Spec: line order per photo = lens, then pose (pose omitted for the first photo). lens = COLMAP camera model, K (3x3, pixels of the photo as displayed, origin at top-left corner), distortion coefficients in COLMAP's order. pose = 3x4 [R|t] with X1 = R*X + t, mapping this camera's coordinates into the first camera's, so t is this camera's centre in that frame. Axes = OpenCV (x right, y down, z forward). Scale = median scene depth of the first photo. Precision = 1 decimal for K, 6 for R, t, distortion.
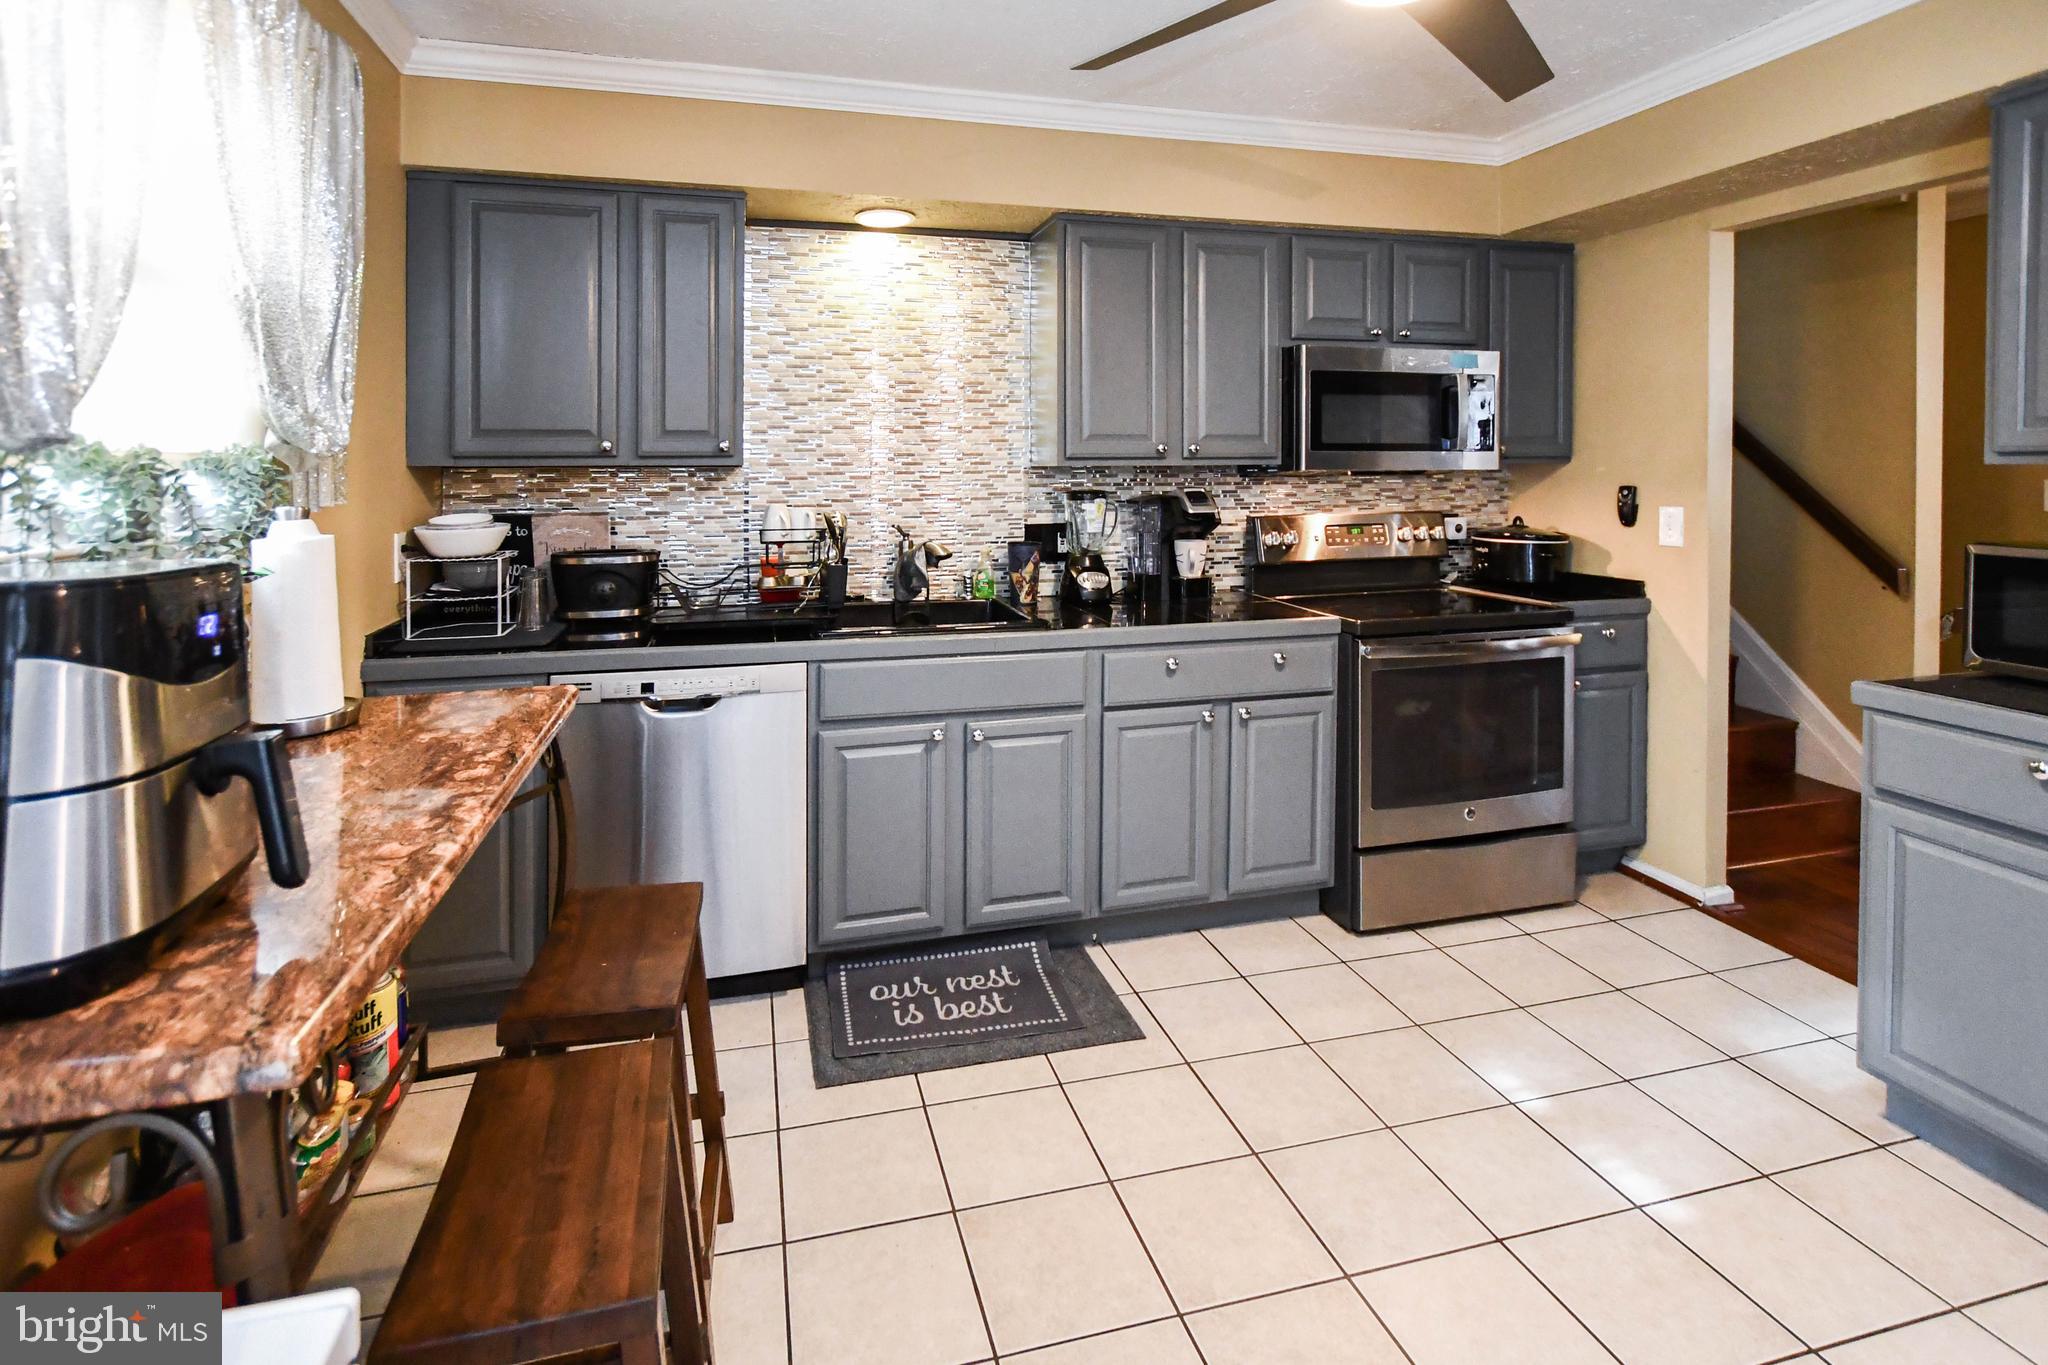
lens RADIAL K [[955.5, 0, 952.2], [0, 955.5, 447.0], [0, 0, 1]] dist [-0.007280, 0.001821]
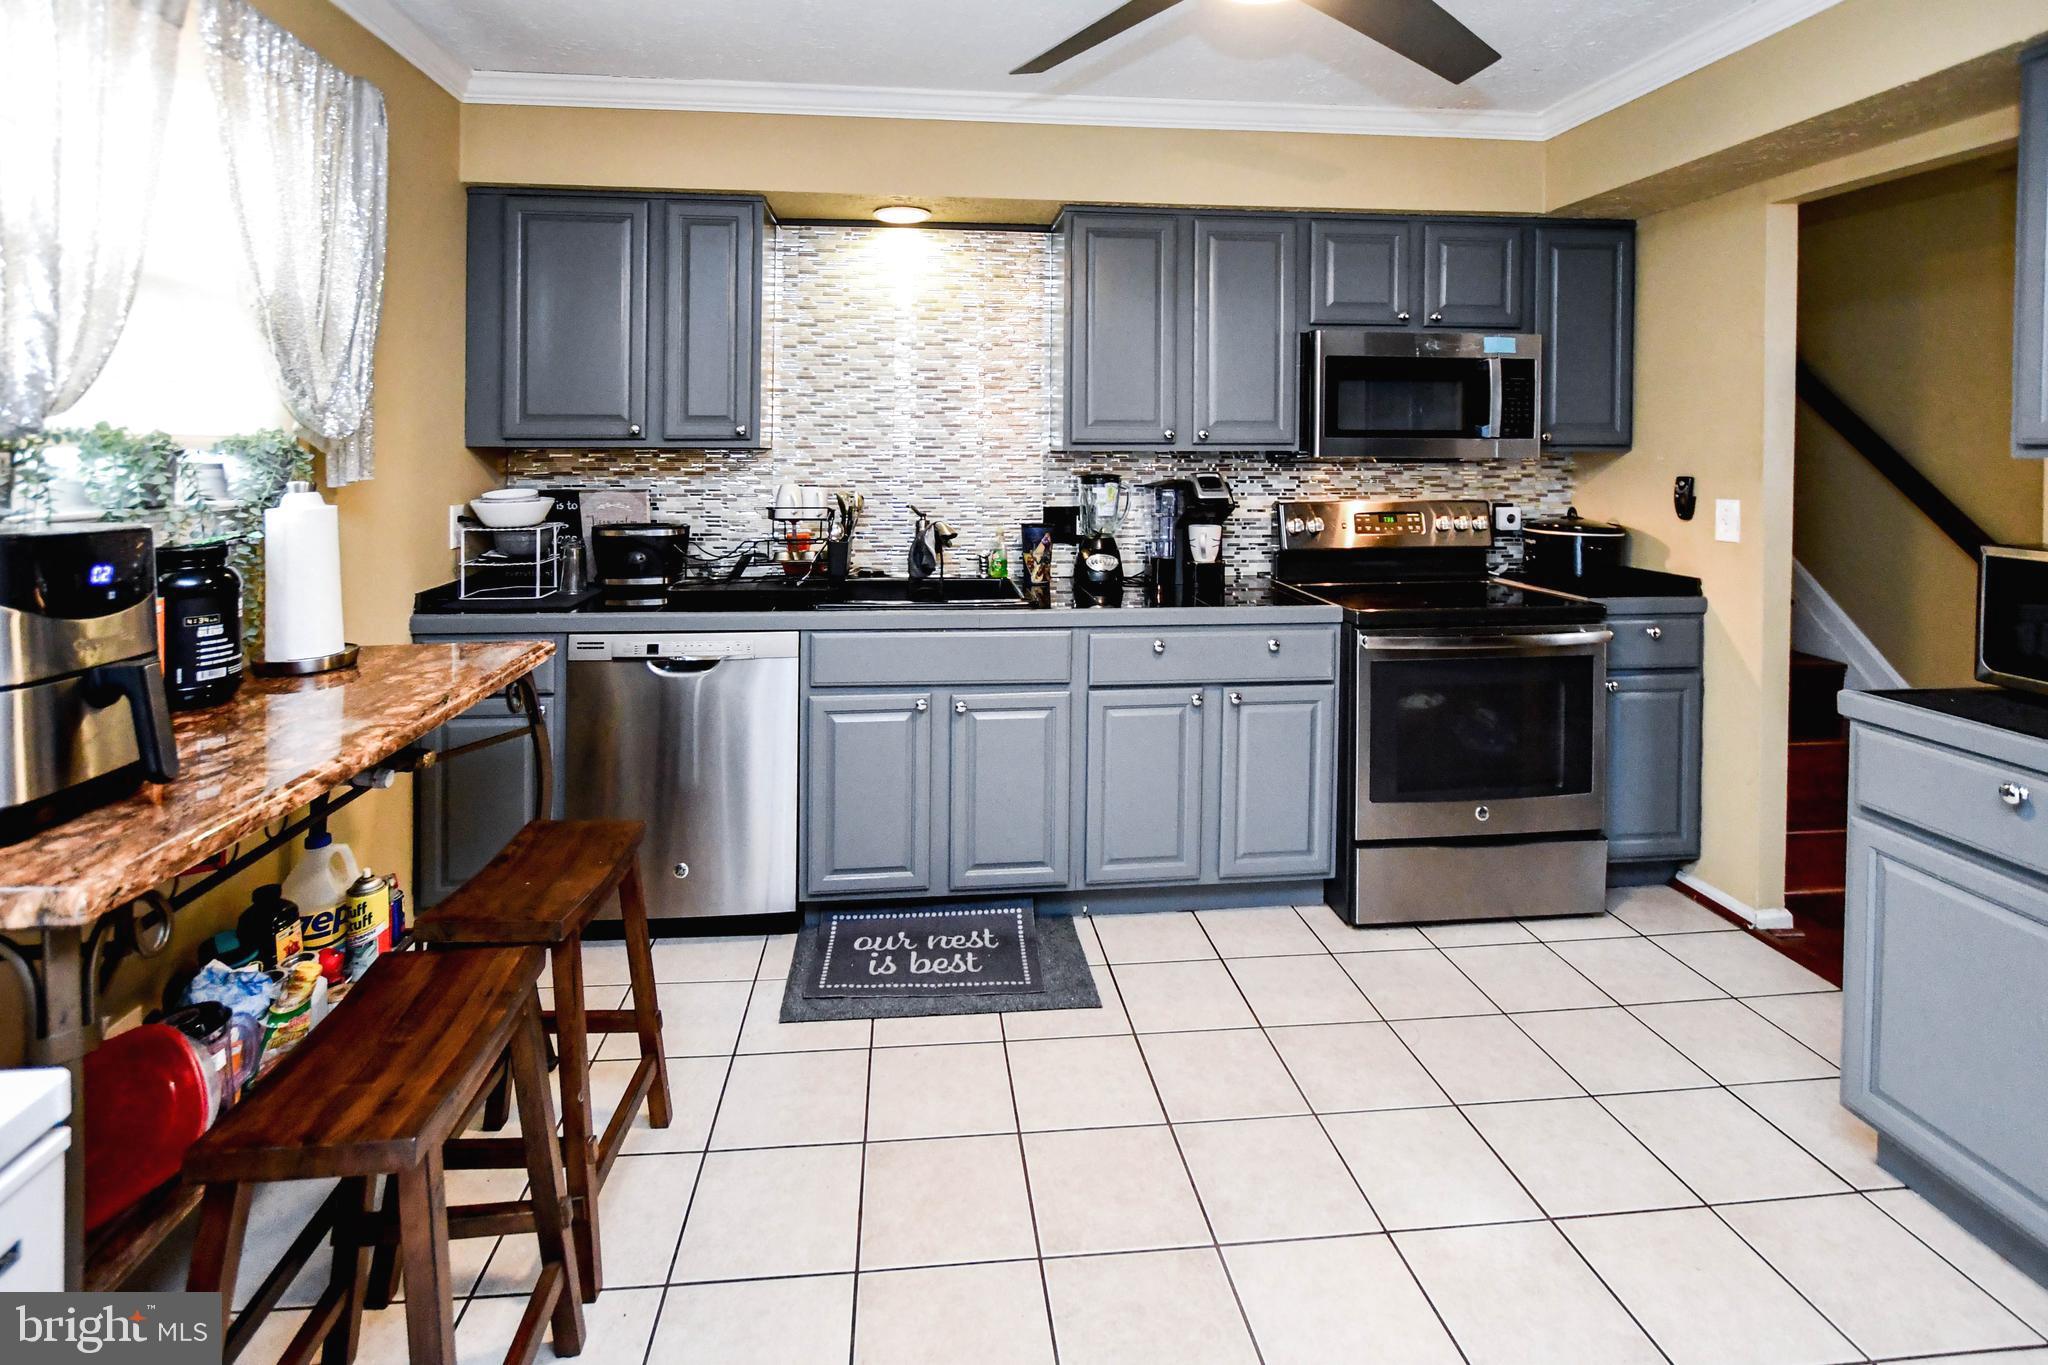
lens RADIAL K [[955.5, 0, 978.6], [0, 955.5, 425.9], [0, 0, 1]] dist [-0.007280, 0.001821]
pose [[0.989338, 0.004063, -0.145584, 0.188237], [-0.004283, 0.999990, -0.001199, -0.005217], [0.145578, 0.001810, 0.989345, -0.032990]]
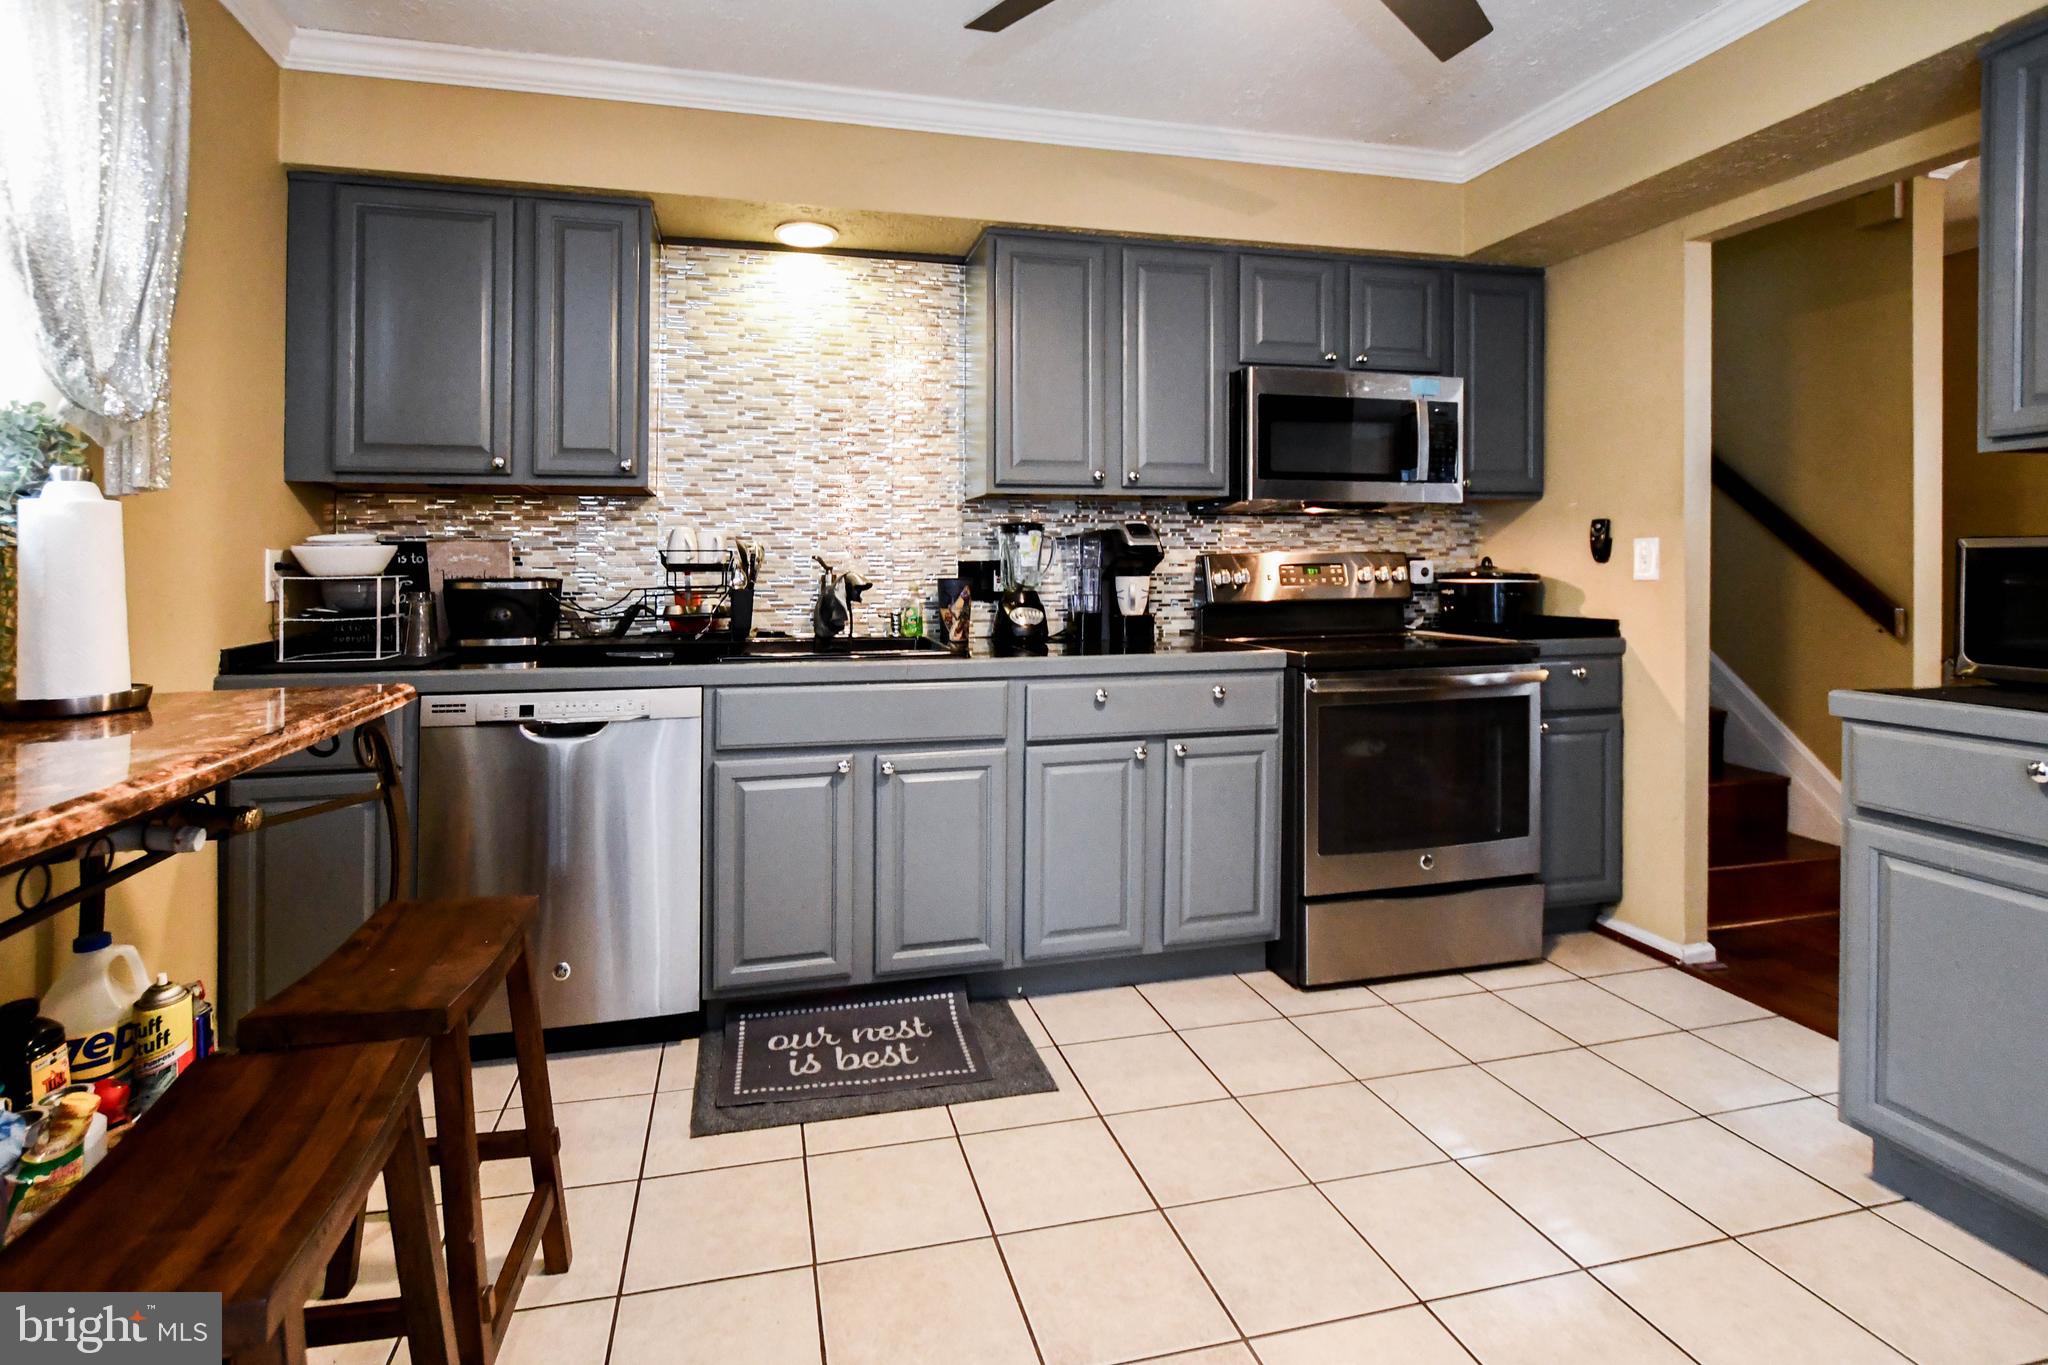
lens RADIAL K [[955.5, 0, 943.0], [0, 955.5, 539.9], [0, 0, 1]] dist [-0.007280, 0.001821]
pose [[0.999878, -0.000792, -0.015593, 0.091115], [0.000637, 0.999951, -0.009929, 0.083984], [0.015600, 0.009918, 0.999829, 0.062757]]
